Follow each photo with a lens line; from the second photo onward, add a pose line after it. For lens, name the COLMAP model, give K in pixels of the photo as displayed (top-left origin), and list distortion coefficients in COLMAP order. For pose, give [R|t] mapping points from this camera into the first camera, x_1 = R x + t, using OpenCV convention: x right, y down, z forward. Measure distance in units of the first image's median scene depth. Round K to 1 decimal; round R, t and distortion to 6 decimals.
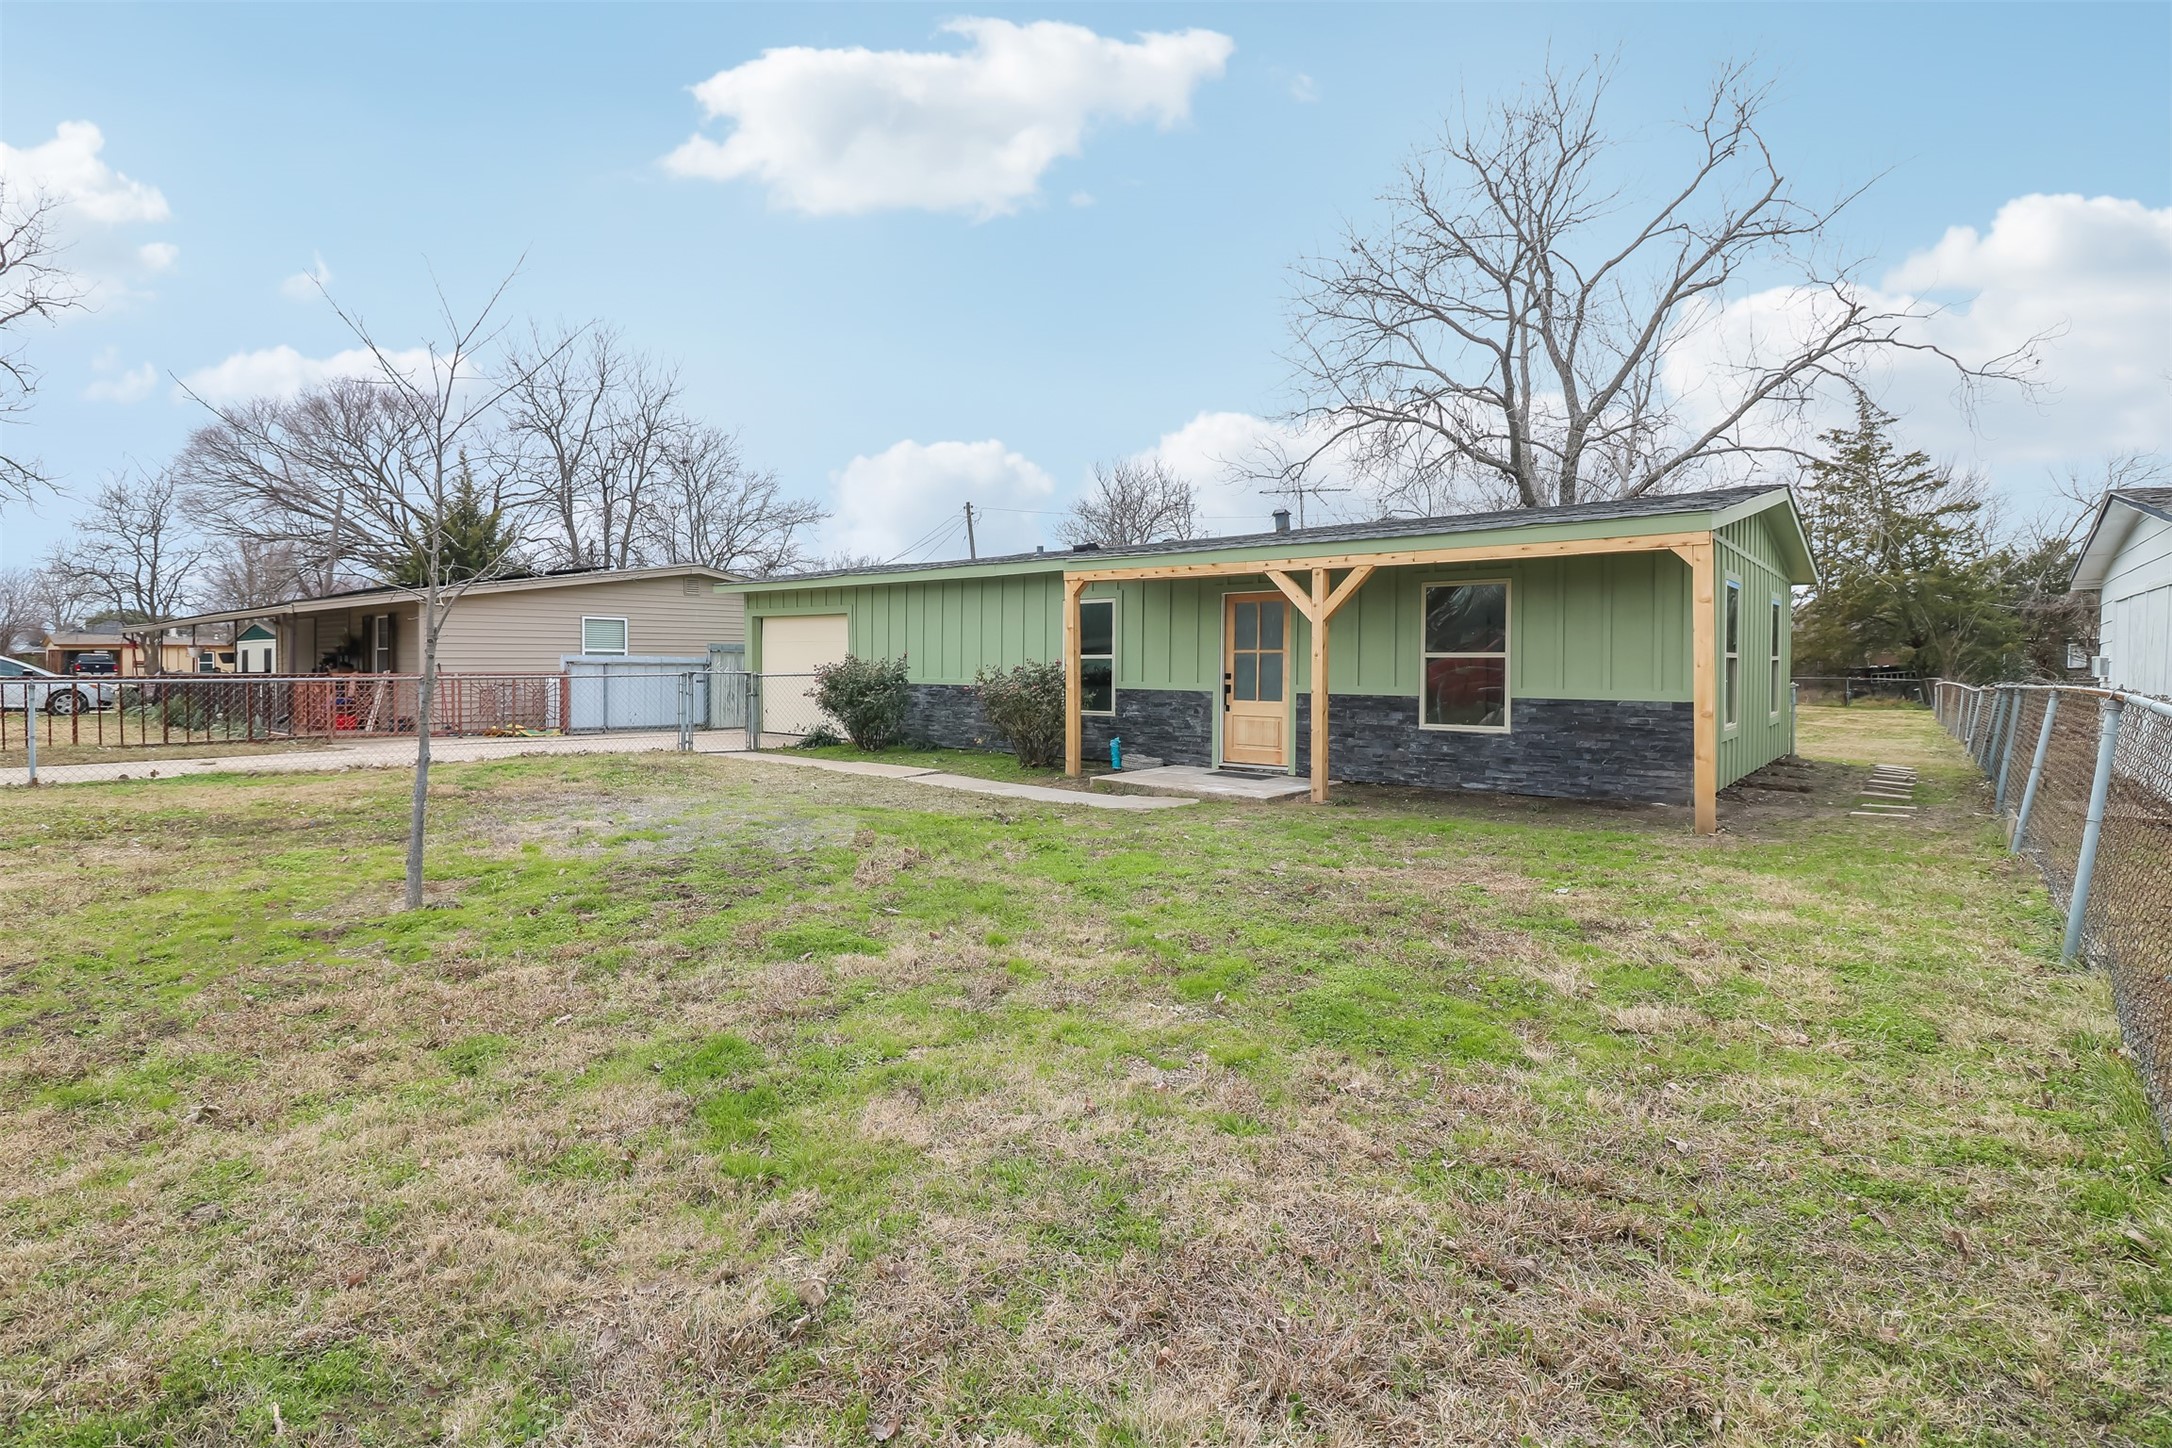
lens RADIAL K [[1042.2, 0, 1078.4], [0, 1042.2, 686.3], [0, 0, 1]] dist [-0.001856, -0.009976]
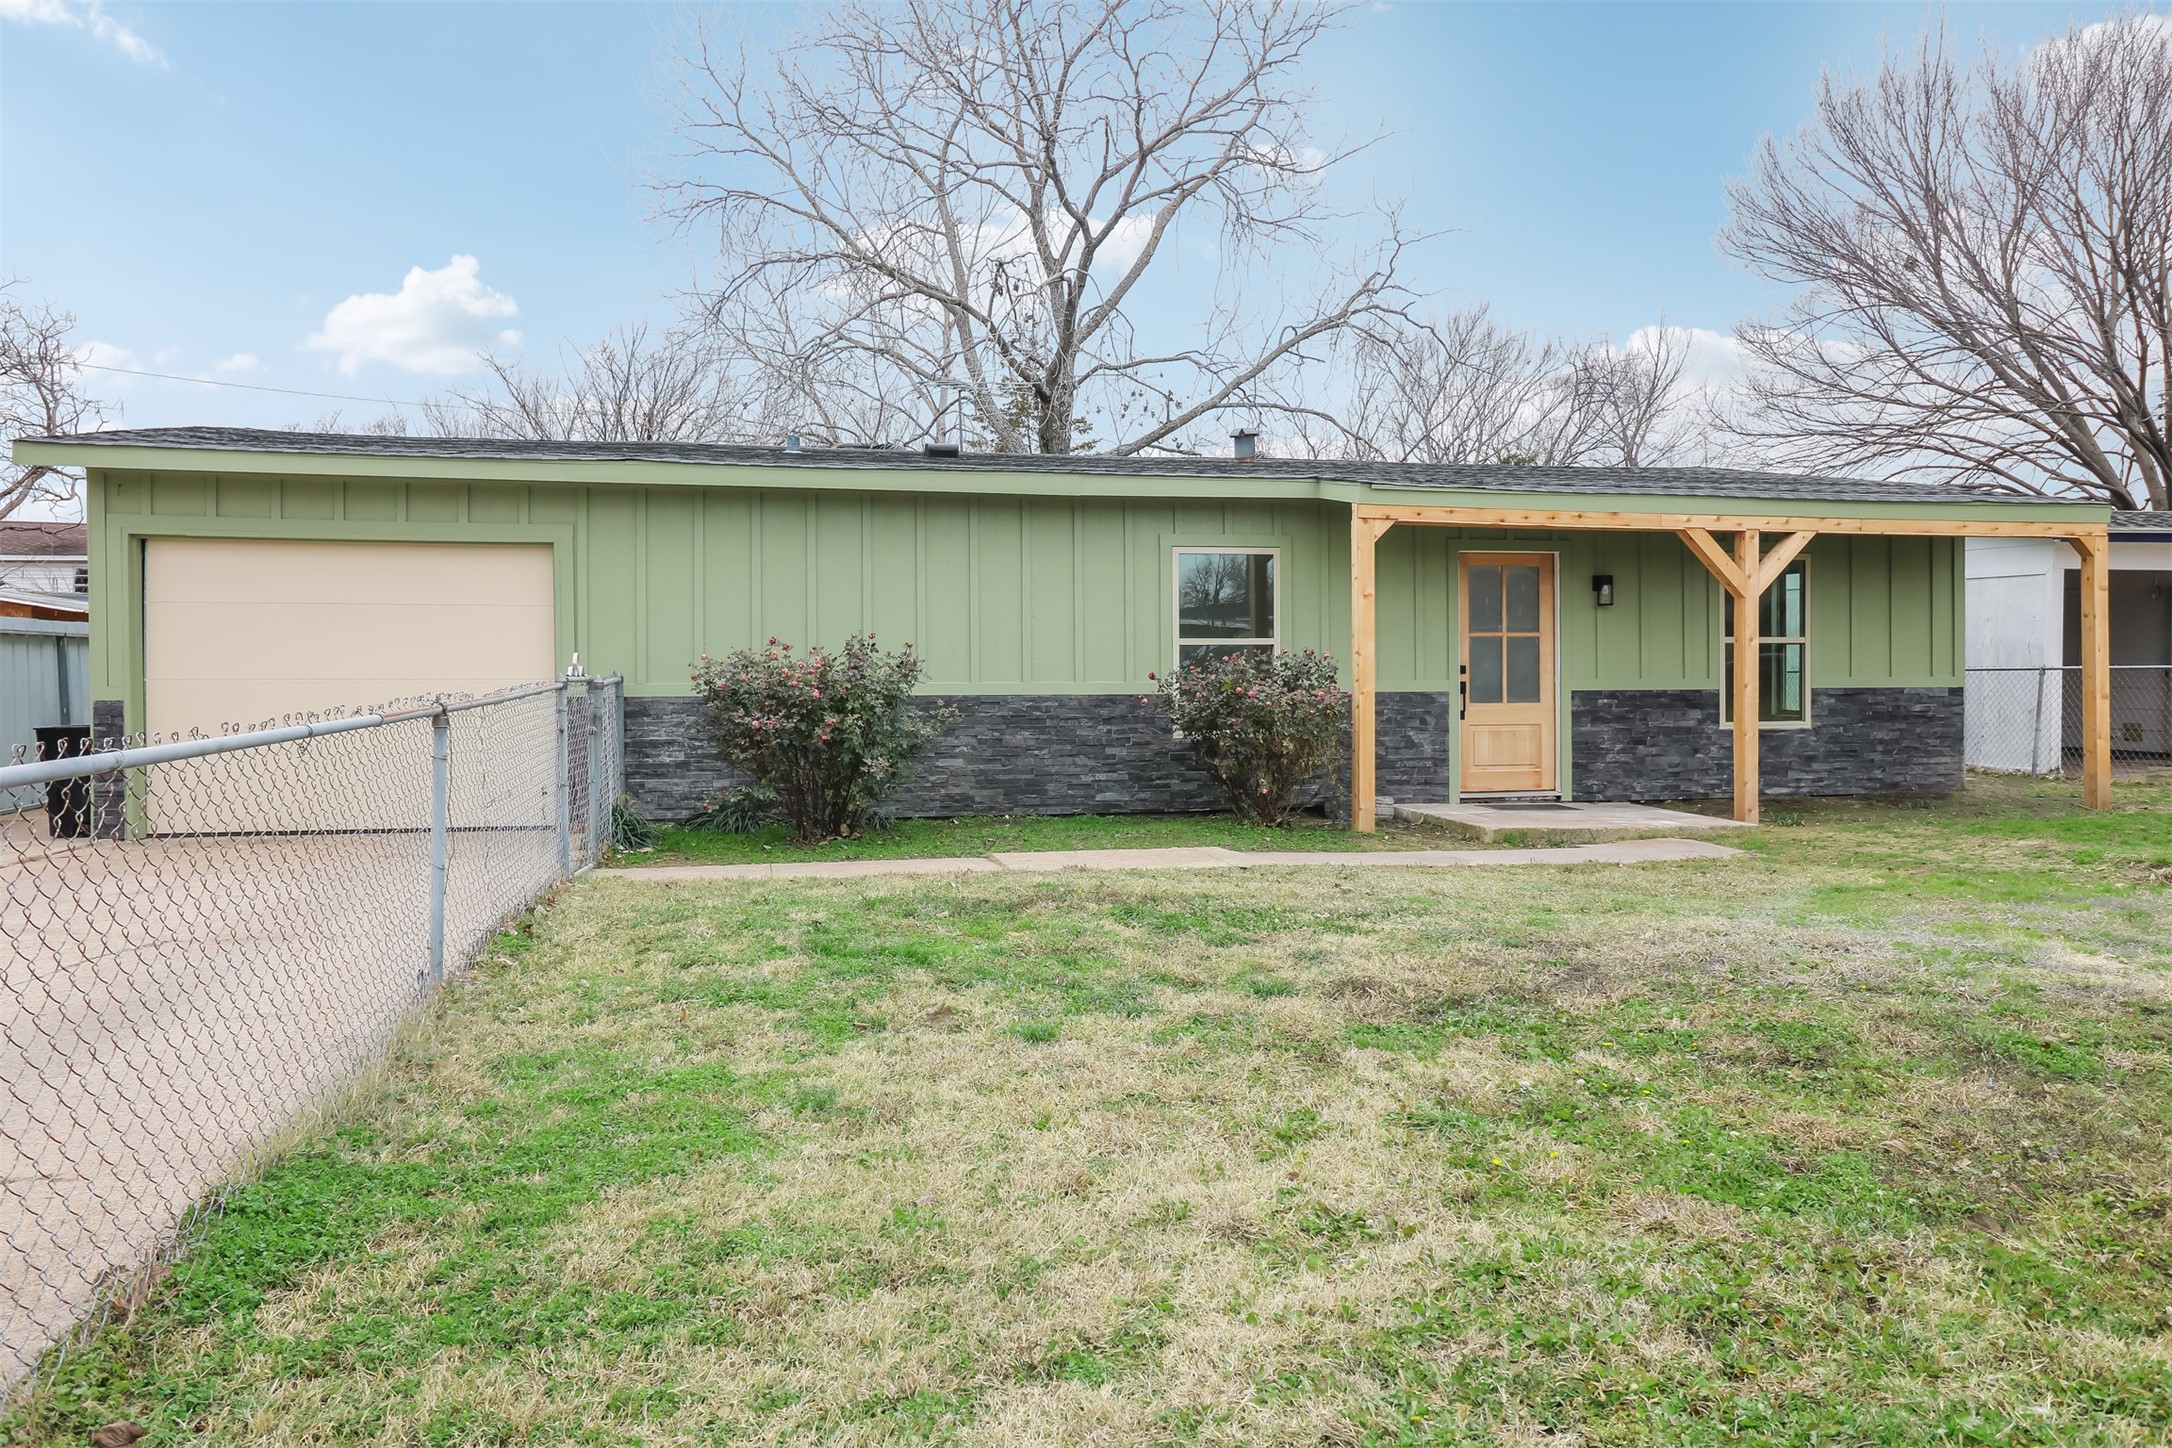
lens RADIAL K [[1591.2, 0, 1086.9], [0, 1591.2, 660.8], [0, 0, 1]] dist [0.007081, -0.000084]
pose [[0.600562, -0.005236, 0.799561, -0.847415], [0.023919, 0.999649, -0.011419, -0.009233], [-0.799220, 0.025983, 0.600477, 0.548880]]
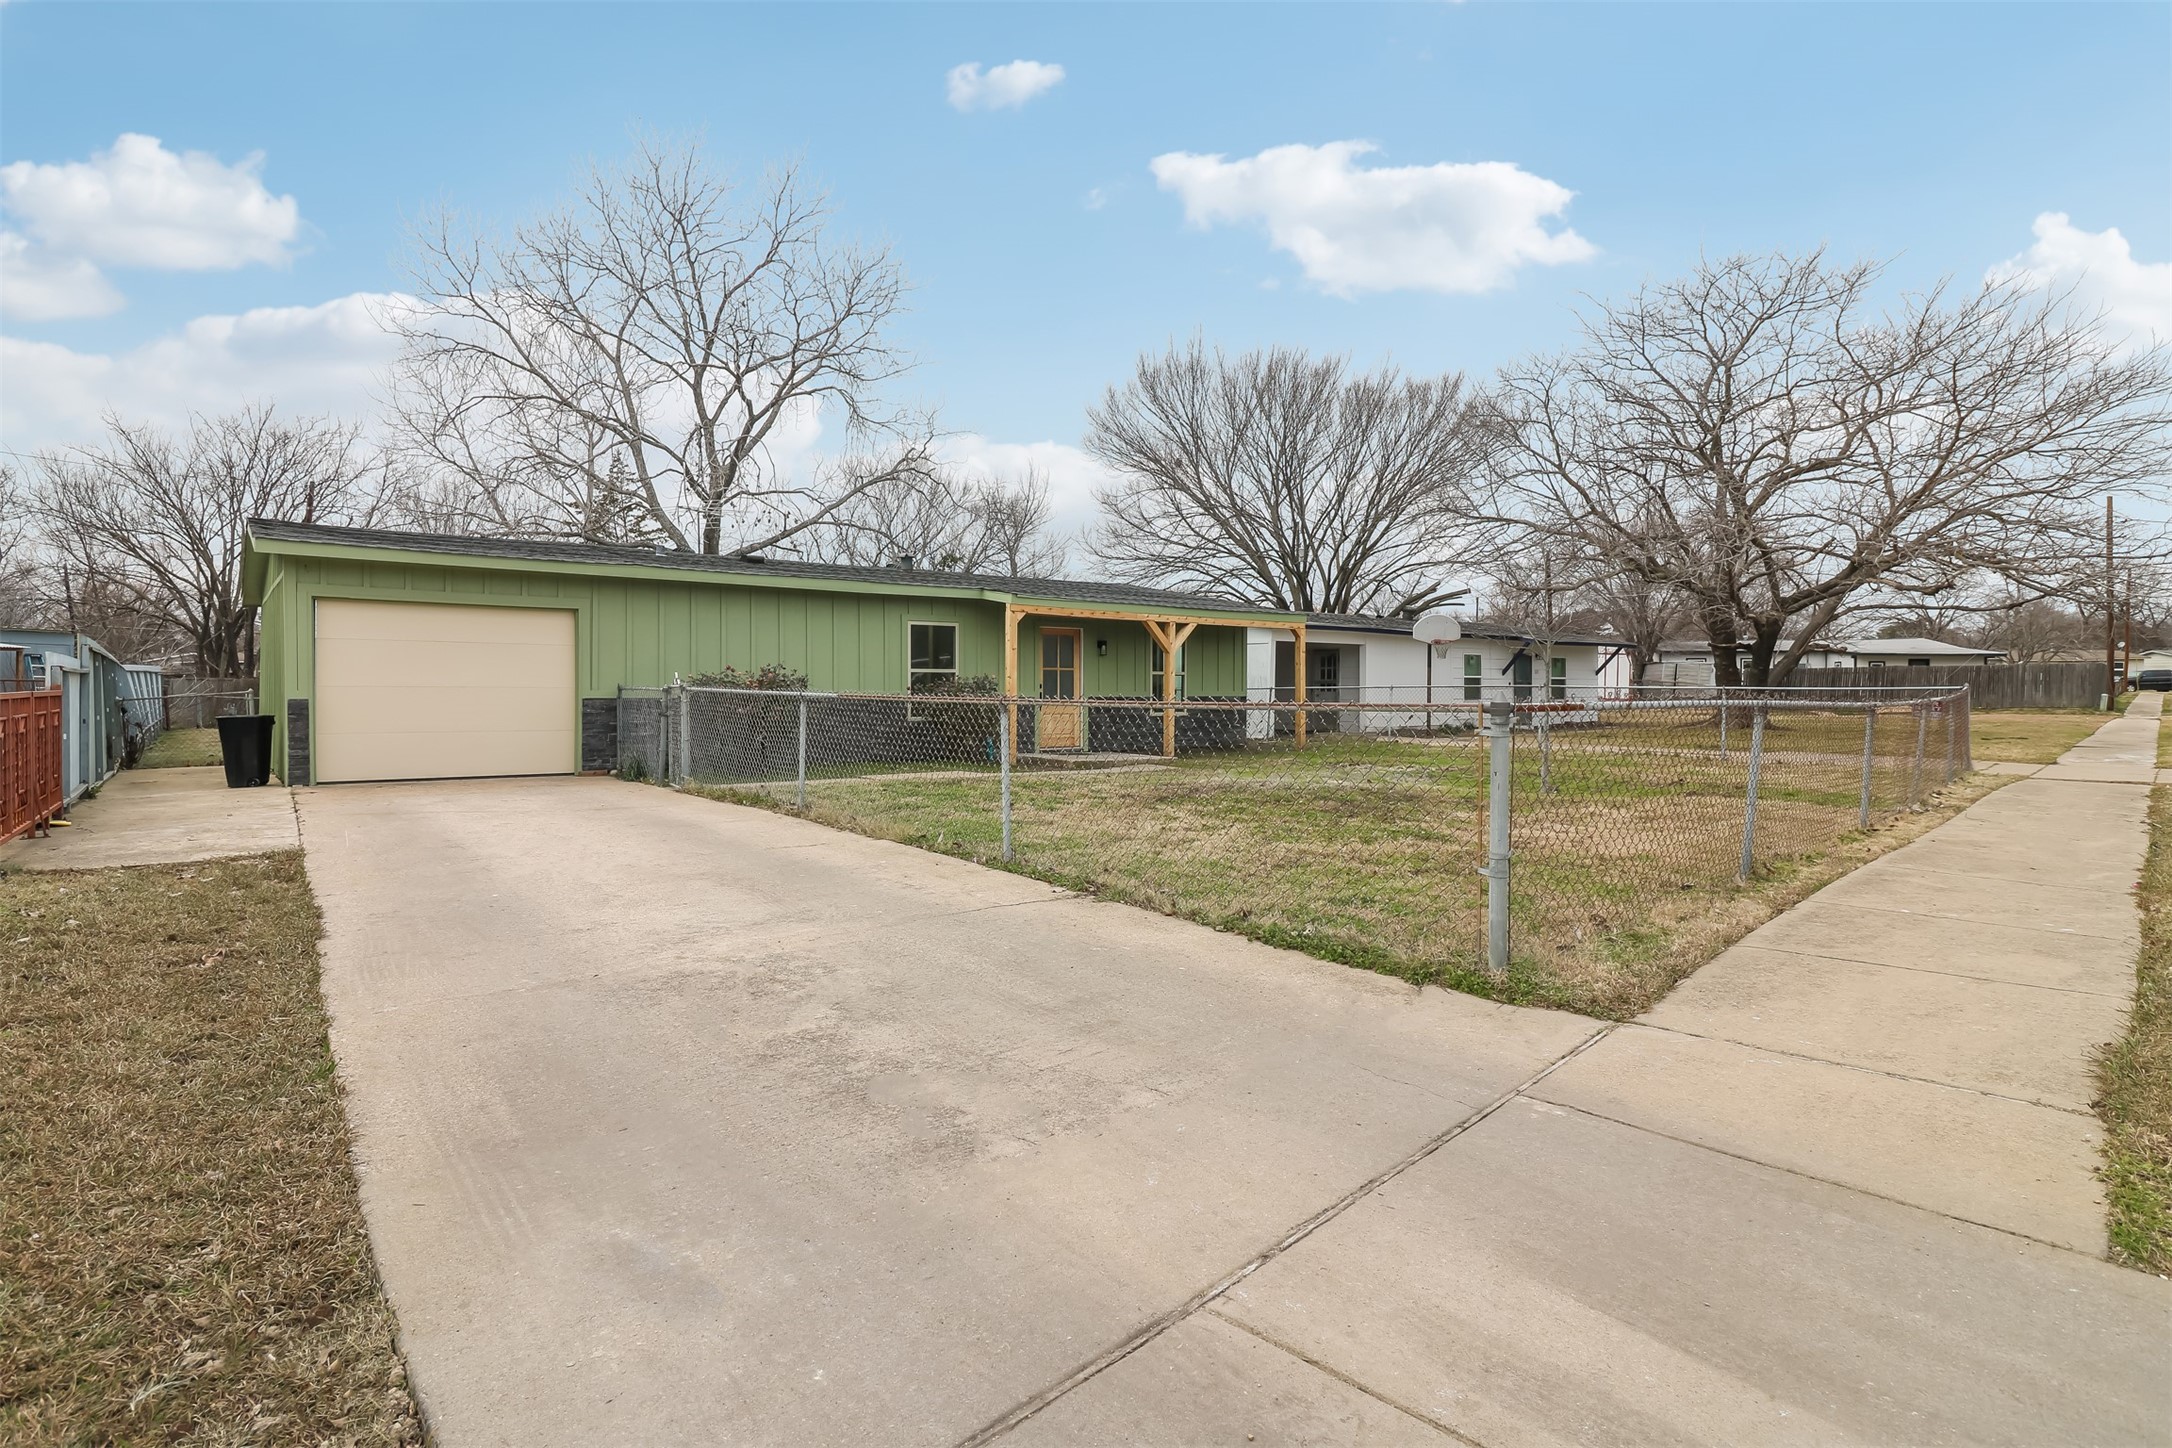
lens RADIAL K [[1127.5, 0, 1092.1], [0, 1127.5, 689.9], [0, 0, 1]] dist [0.001370, -0.000101]
pose [[0.207012, -0.007119, 0.978313, -1.300588], [0.018671, 0.999820, 0.003325, -0.008555], [-0.978160, 0.017578, 0.207107, 0.606110]]
